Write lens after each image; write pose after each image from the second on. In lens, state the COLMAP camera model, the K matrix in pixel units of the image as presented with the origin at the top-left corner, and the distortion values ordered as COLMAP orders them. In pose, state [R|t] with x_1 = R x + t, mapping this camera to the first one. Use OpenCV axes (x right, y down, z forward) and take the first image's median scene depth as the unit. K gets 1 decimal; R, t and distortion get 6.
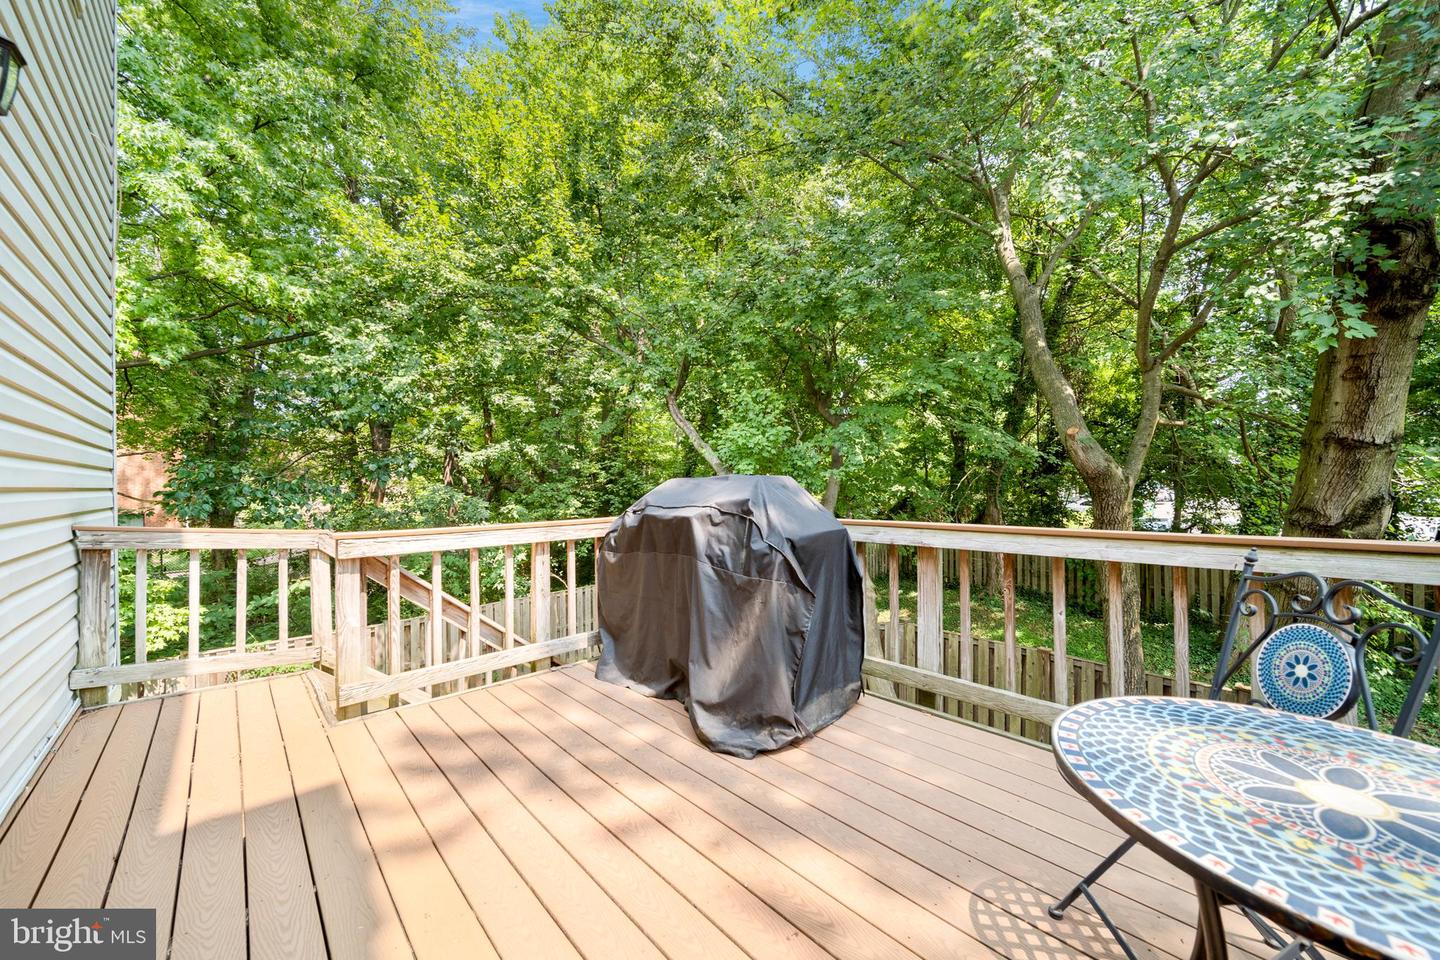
lens RADIAL K [[525.8, 0, 720.8], [0, 525.8, 484.8], [0, 0, 1]] dist [0.000308, -0.001741]
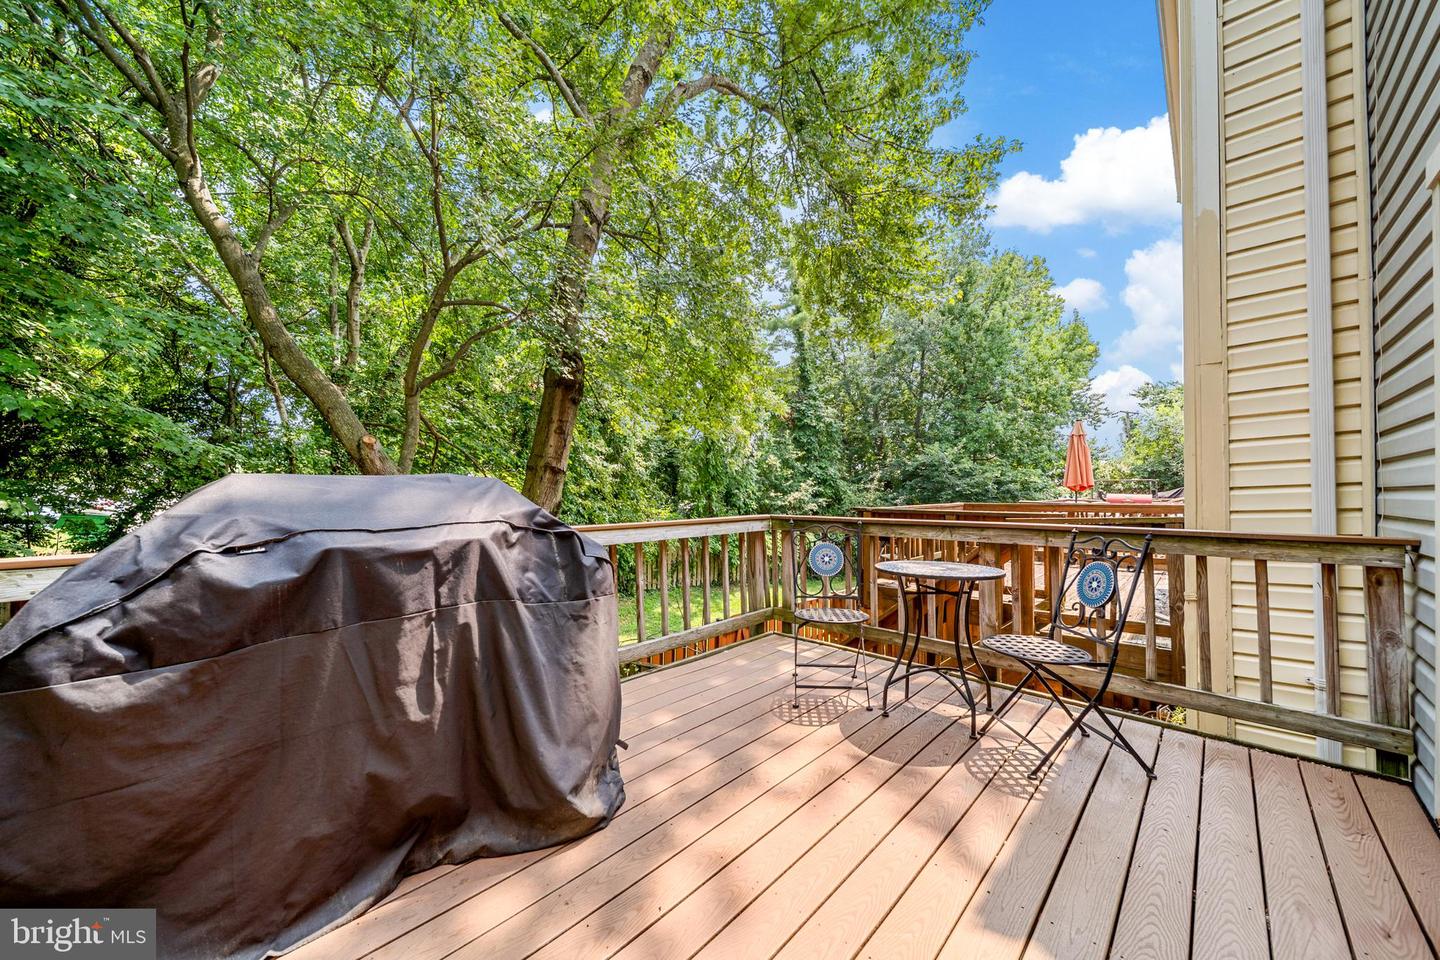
lens RADIAL K [[525.8, 0, 720.8], [0, 525.8, 484.8], [0, 0, 1]] dist [0.000308, -0.001741]
pose [[-0.073461, 0.023529, 0.997020, -0.732442], [-0.003190, 0.999711, -0.023828, 0.010861], [-0.997293, -0.004931, -0.073365, 0.772875]]
